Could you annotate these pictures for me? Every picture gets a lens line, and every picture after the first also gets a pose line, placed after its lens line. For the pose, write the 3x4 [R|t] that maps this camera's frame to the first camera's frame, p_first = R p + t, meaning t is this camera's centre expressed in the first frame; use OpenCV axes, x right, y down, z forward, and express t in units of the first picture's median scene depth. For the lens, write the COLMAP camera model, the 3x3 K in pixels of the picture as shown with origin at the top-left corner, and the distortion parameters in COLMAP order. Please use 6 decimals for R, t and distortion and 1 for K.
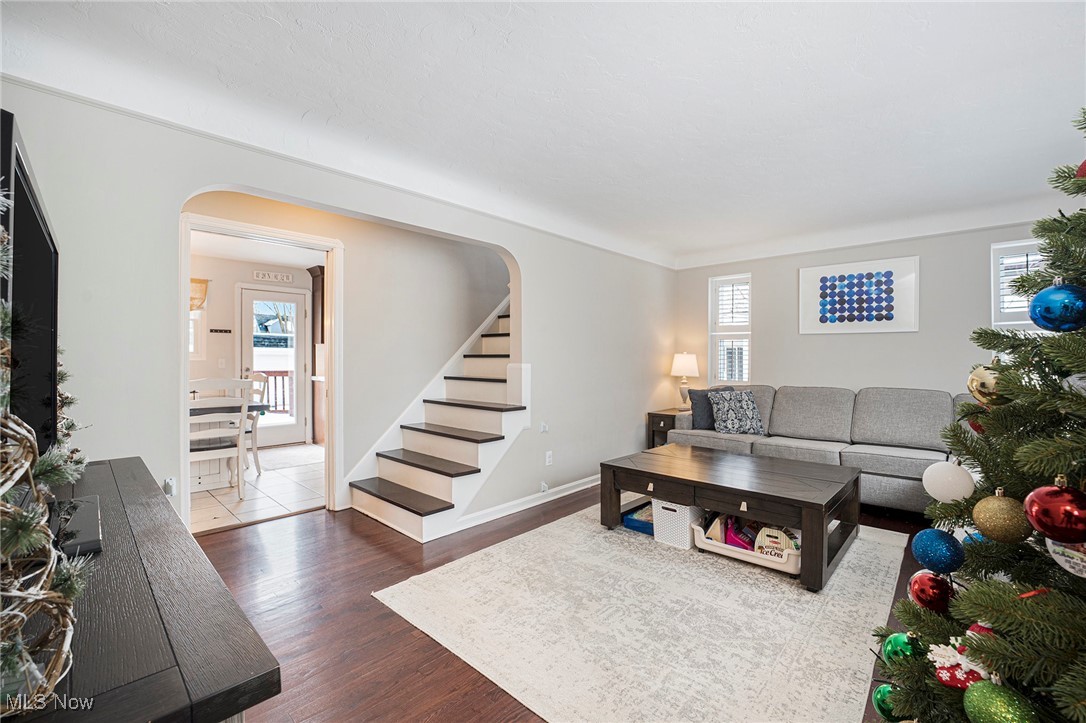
lens RADIAL K [[442.5, 0, 547.8], [0, 442.5, 359.8], [0, 0, 1]] dist [-0.002785, -0.000108]
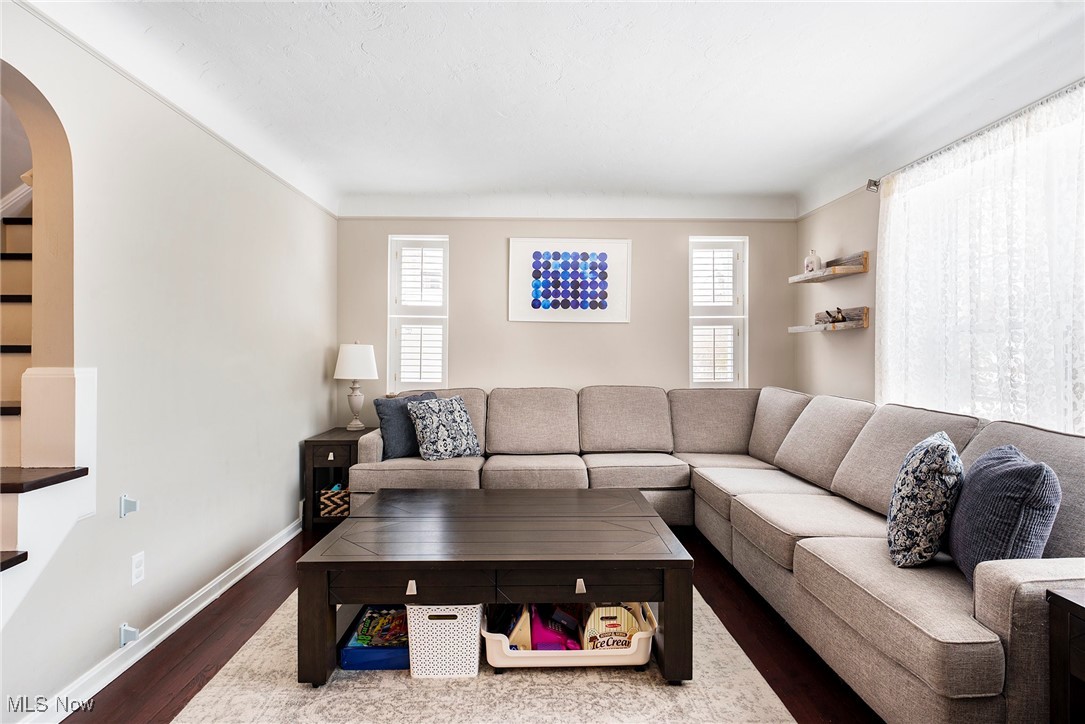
lens RADIAL K [[563.5, 0, 544.6], [0, 563.5, 355.2], [0, 0, 1]] dist [-0.001598, -0.000602]
pose [[0.720994, -0.006551, 0.692911, -0.092145], [0.001432, 0.999967, 0.007964, -0.005864], [-0.692940, -0.004750, 0.720979, 0.260260]]
